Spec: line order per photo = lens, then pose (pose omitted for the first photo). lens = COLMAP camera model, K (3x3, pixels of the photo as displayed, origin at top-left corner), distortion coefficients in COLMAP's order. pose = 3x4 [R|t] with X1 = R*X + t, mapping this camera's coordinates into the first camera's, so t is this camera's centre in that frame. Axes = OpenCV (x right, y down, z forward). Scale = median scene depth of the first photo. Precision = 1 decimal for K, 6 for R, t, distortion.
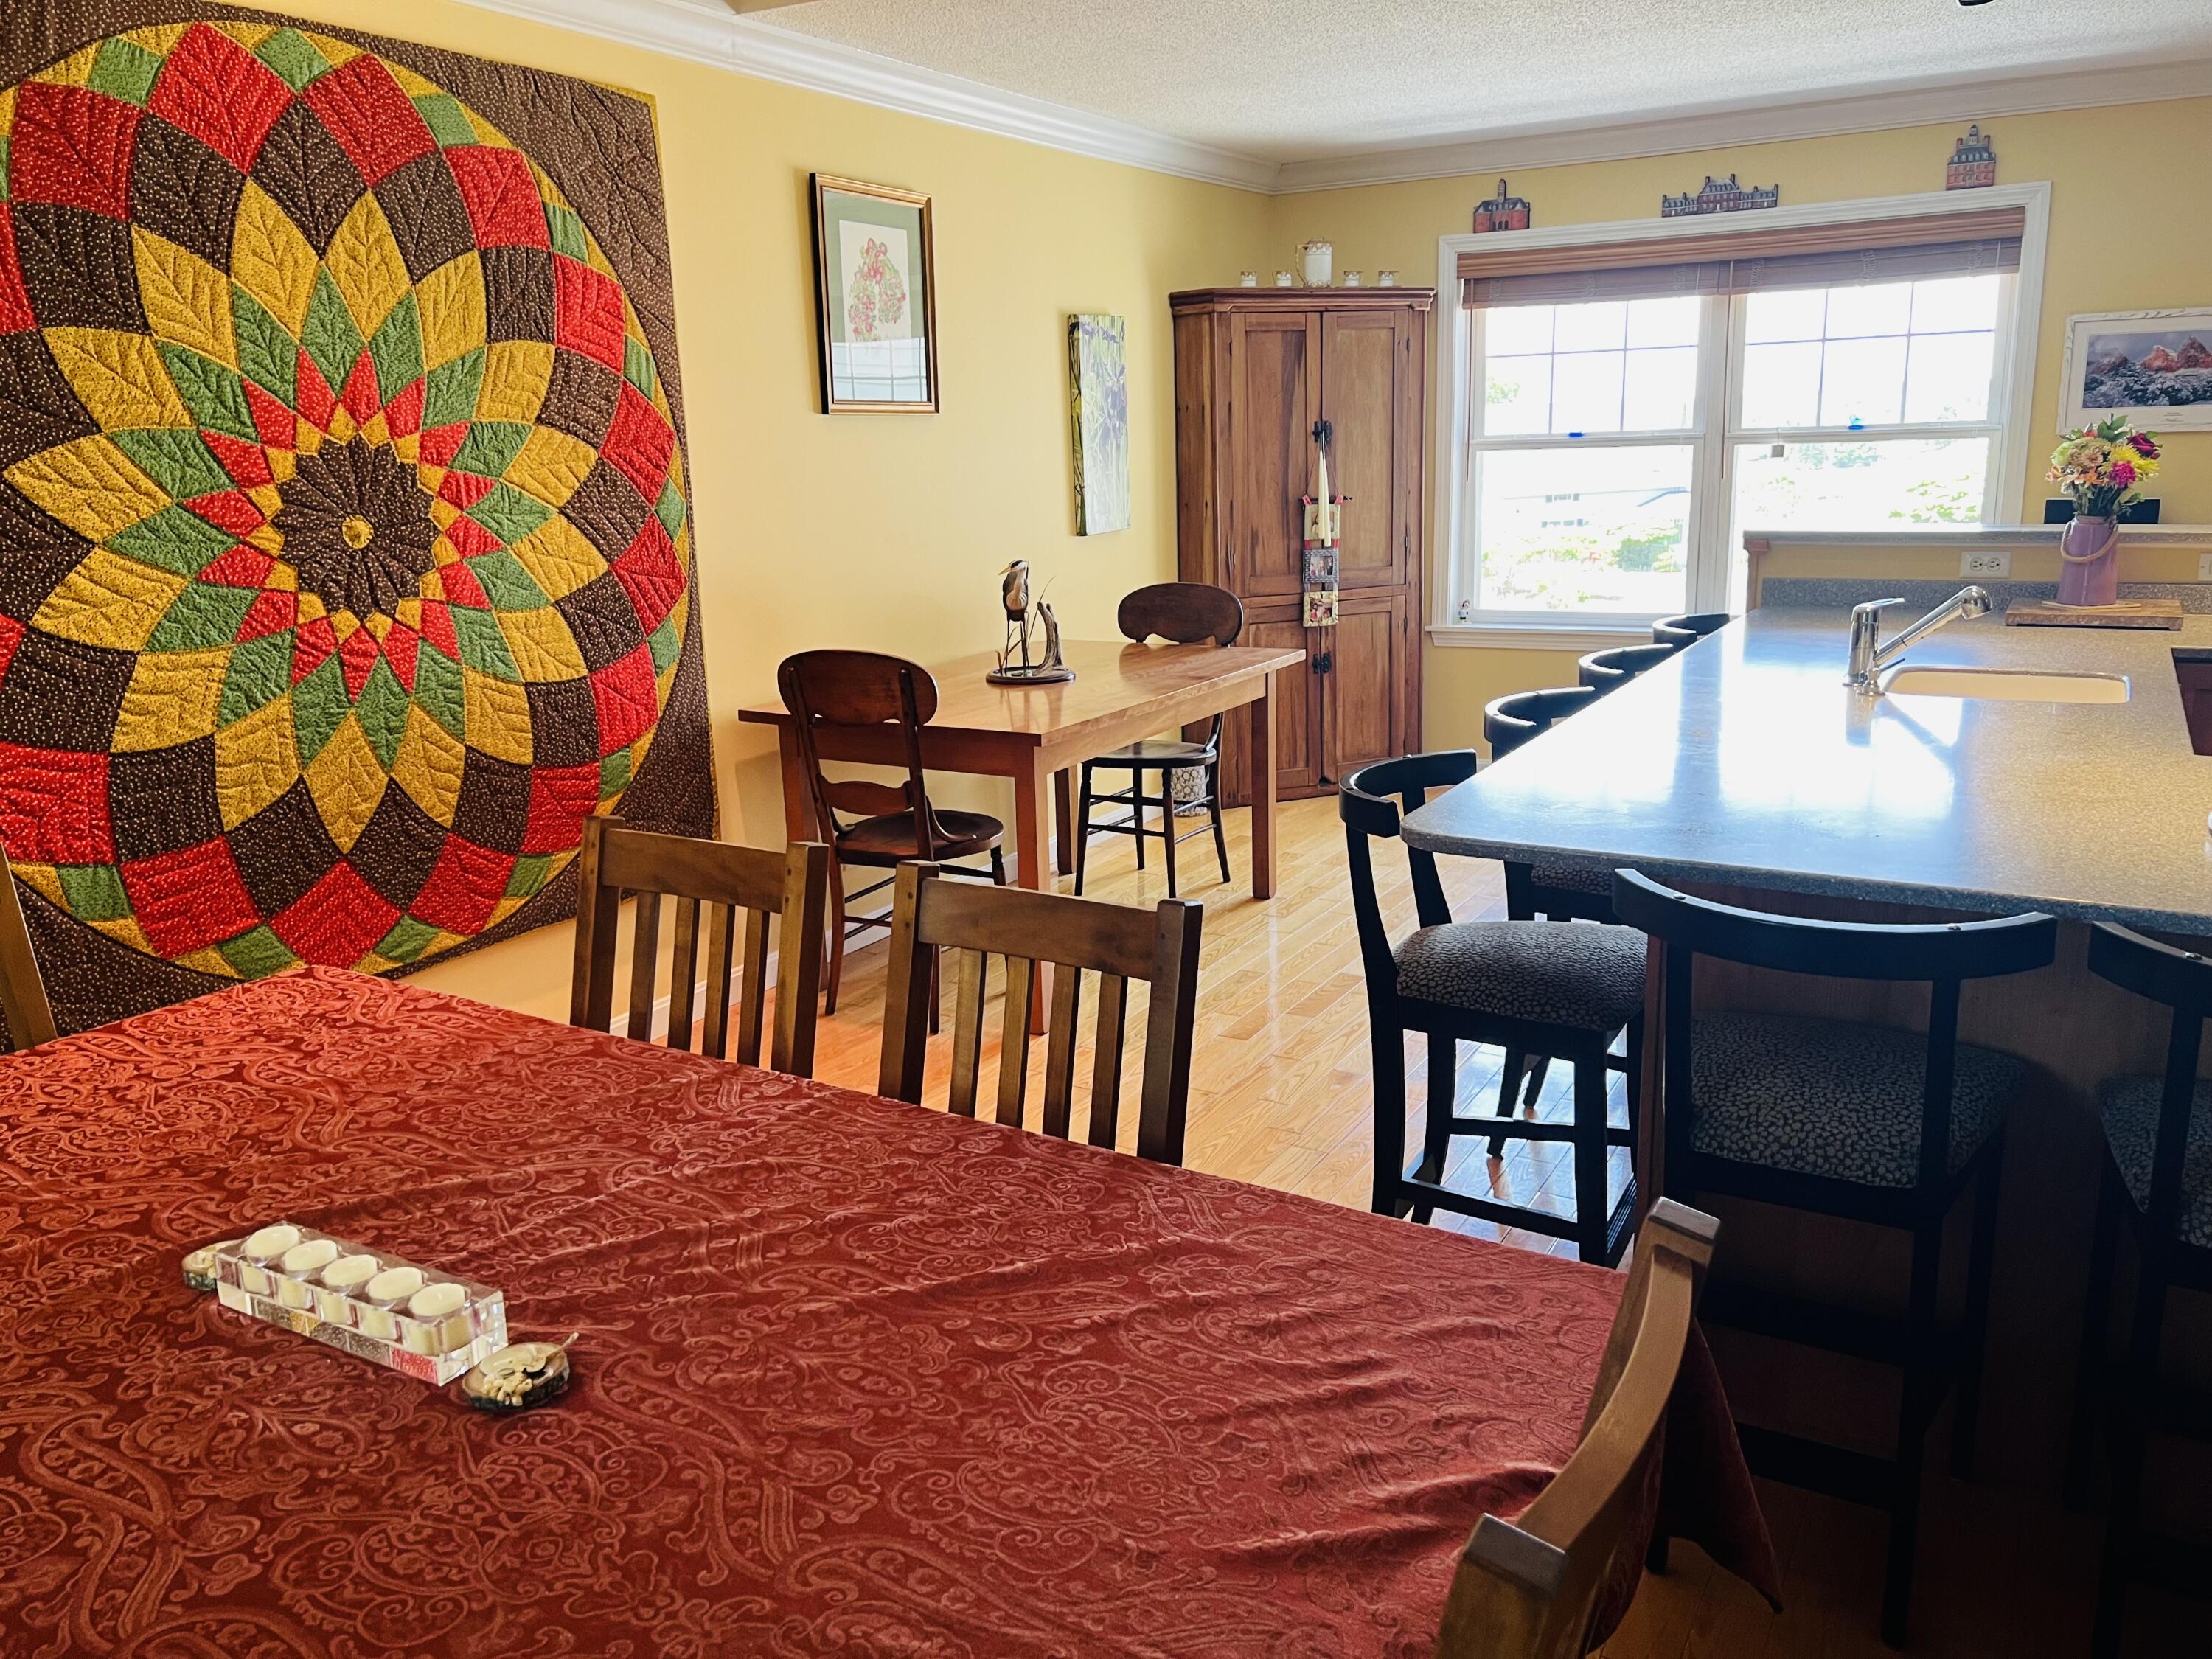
lens RADIAL K [[1656.7, 0, 1120.7], [0, 1656.7, 828.0], [0, 0, 1]] dist [0.061220, -0.074271]
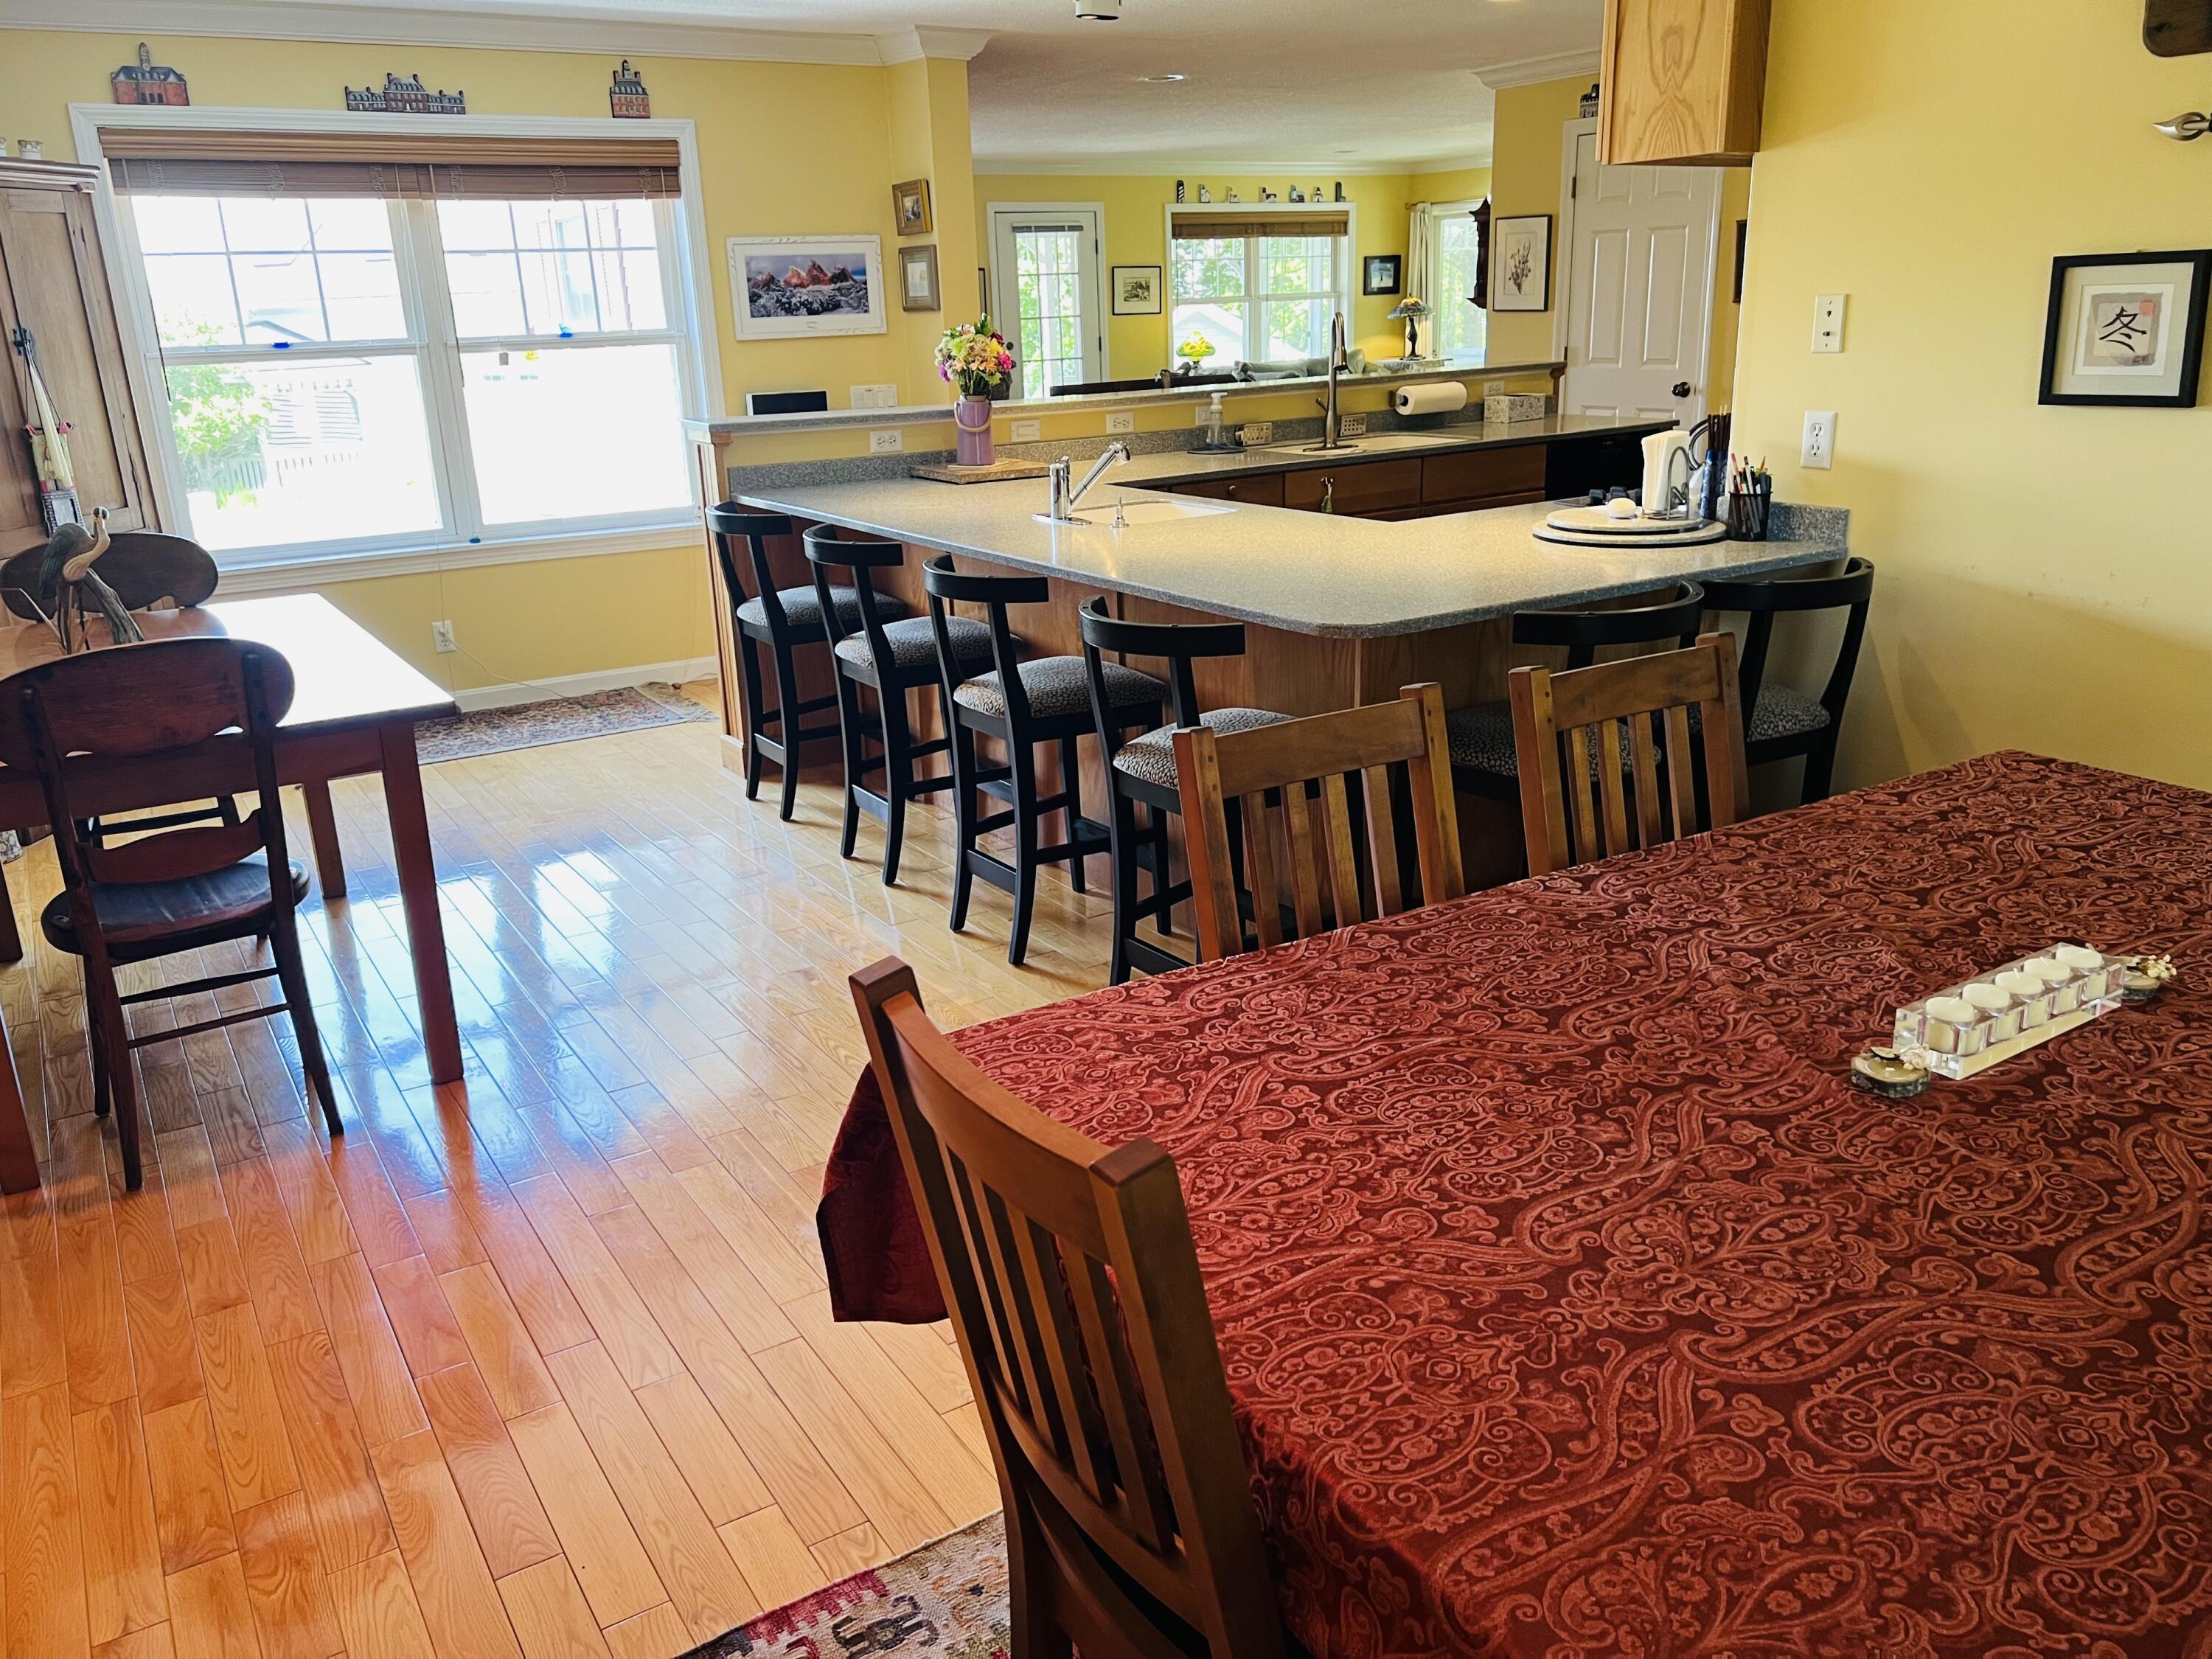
lens RADIAL K [[1634.1, 0, 1065.4], [0, 1634.1, 835.2], [0, 0, 1]] dist [0.061178, -0.063301]
pose [[0.469615, -0.262812, 0.842847, -0.426651], [0.225230, 0.958741, 0.173456, -0.046520], [-0.853659, 0.108377, 0.509432, 0.240270]]
